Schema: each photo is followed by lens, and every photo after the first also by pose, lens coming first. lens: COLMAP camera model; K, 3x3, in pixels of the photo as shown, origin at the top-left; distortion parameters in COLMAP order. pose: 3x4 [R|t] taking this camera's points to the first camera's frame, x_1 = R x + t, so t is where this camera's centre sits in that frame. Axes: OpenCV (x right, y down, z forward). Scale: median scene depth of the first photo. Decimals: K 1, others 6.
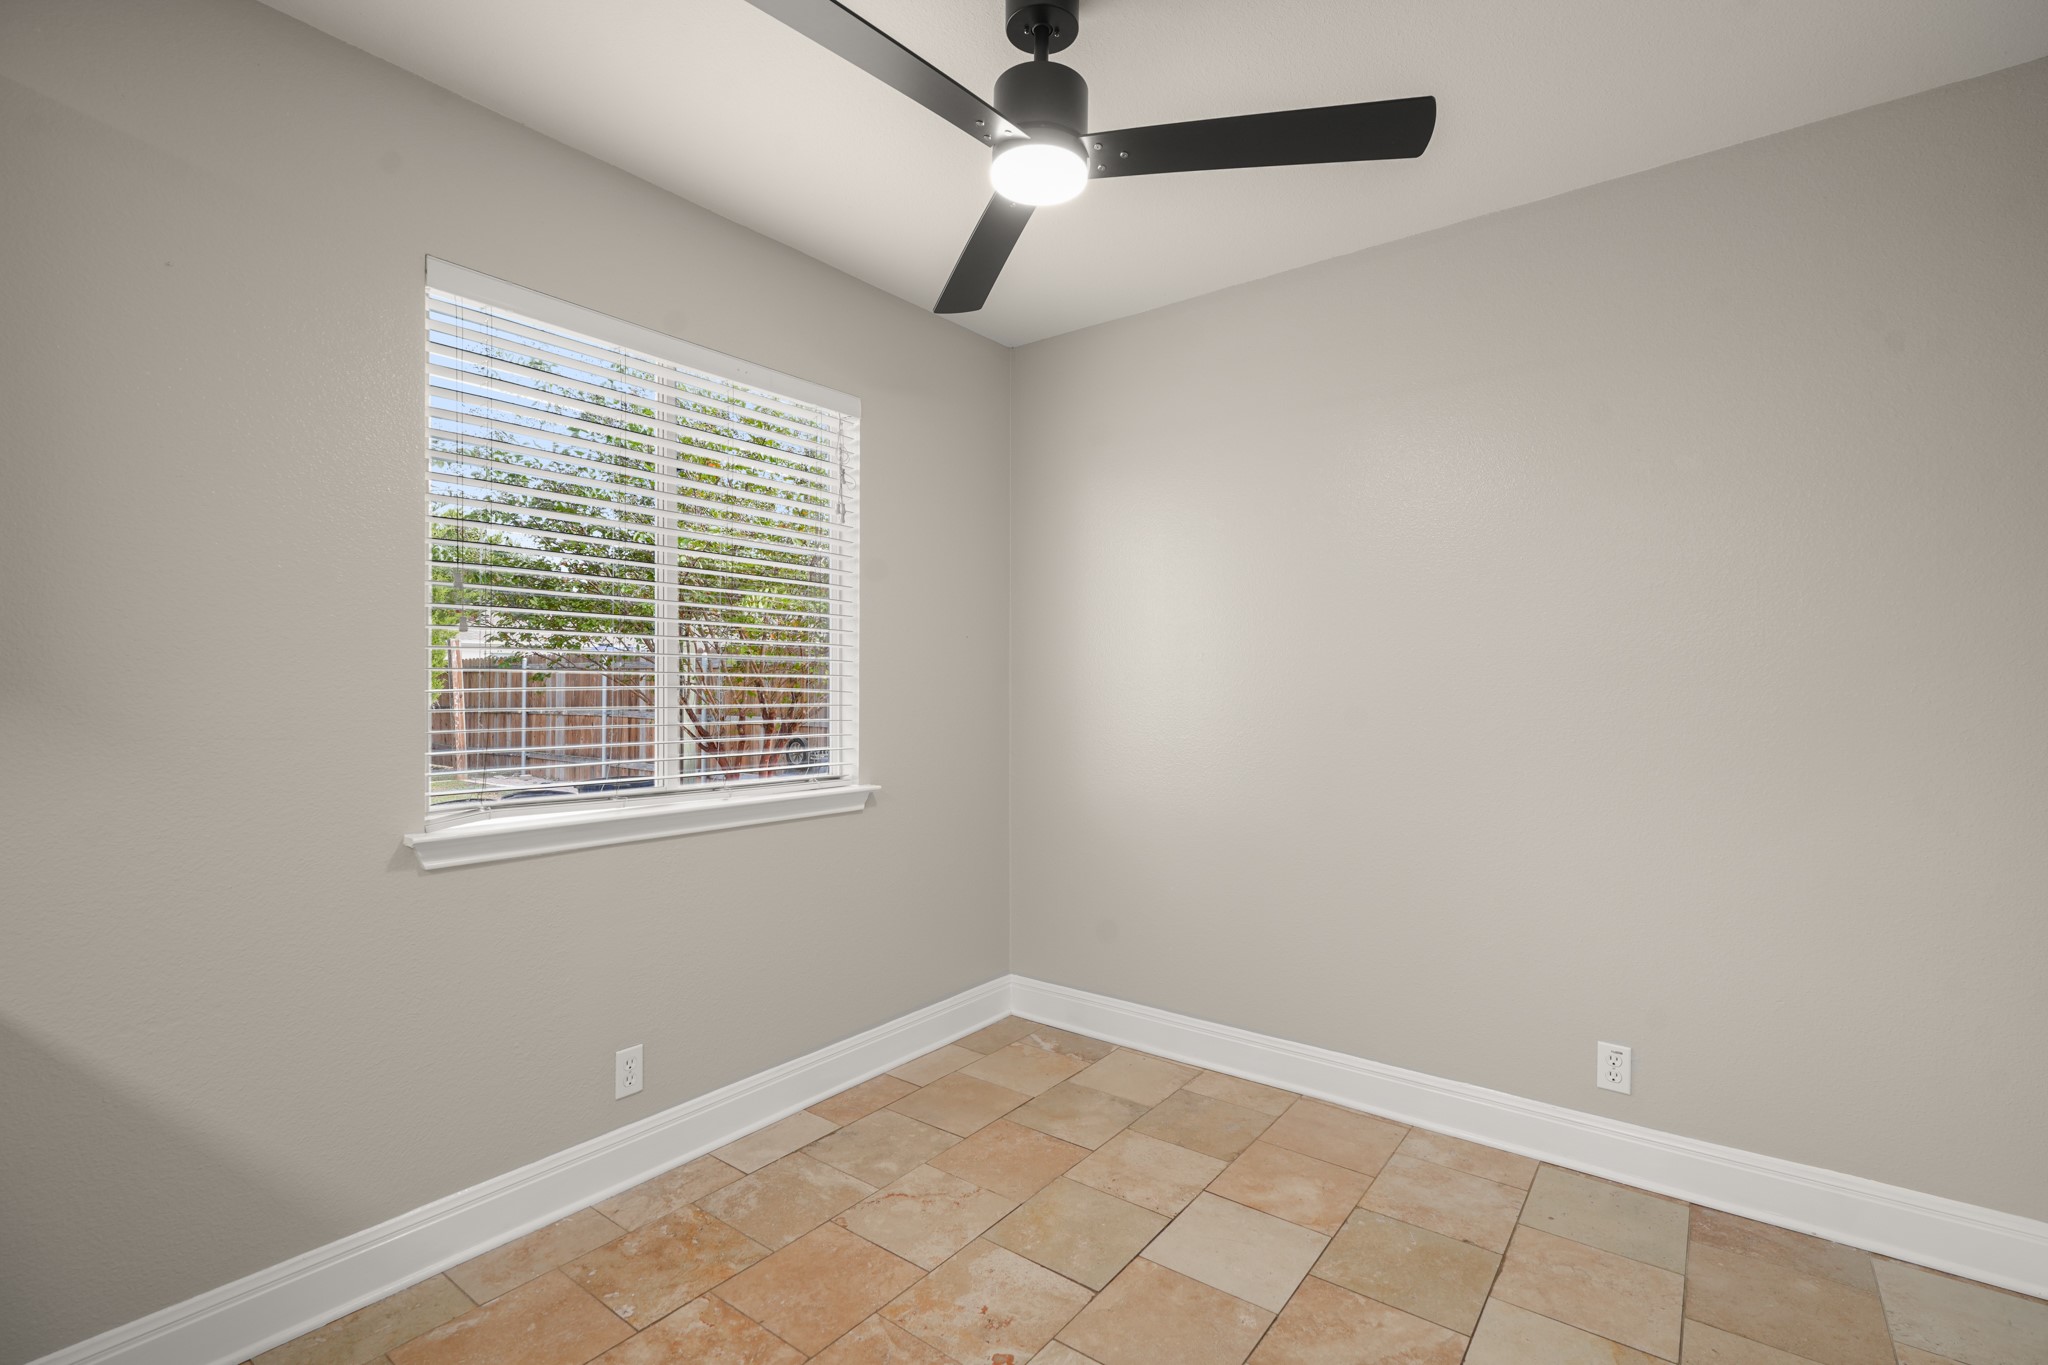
lens RADIAL K [[933.0, 0, 1024.8], [0, 933.0, 684.1], [0, 0, 1]] dist [-0.002531, 0.002156]
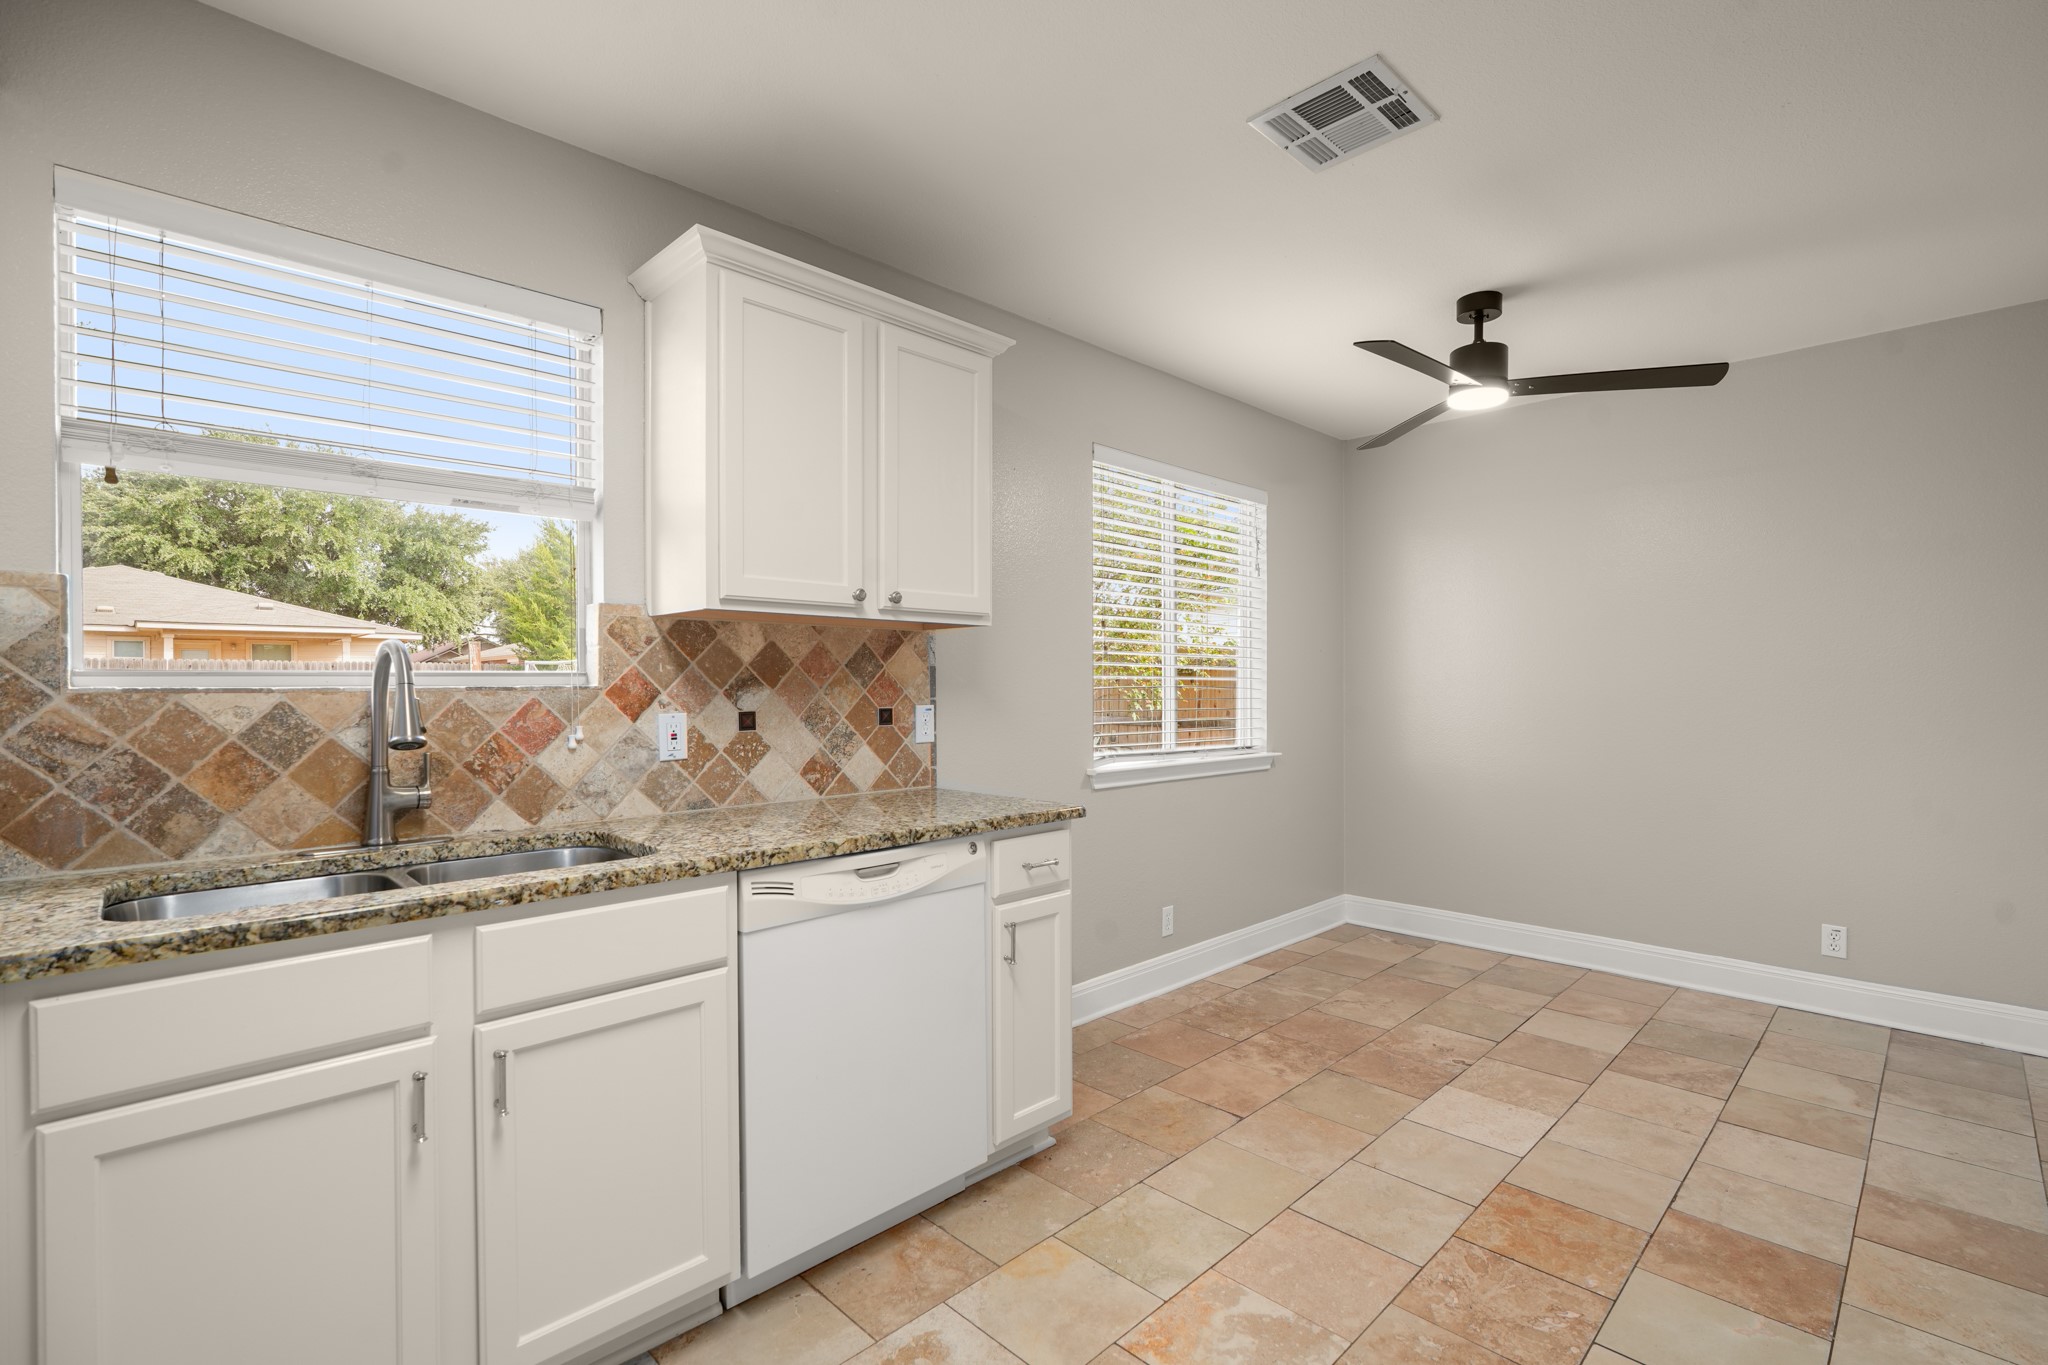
lens RADIAL K [[933.0, 0, 1026.6], [0, 933.0, 682.9], [0, 0, 1]] dist [-0.002531, 0.002156]
pose [[0.990521, -0.002857, -0.137330, -0.438986], [0.002582, 0.999994, -0.002183, 0.000178], [0.137335, 0.001808, 0.990523, -0.651787]]
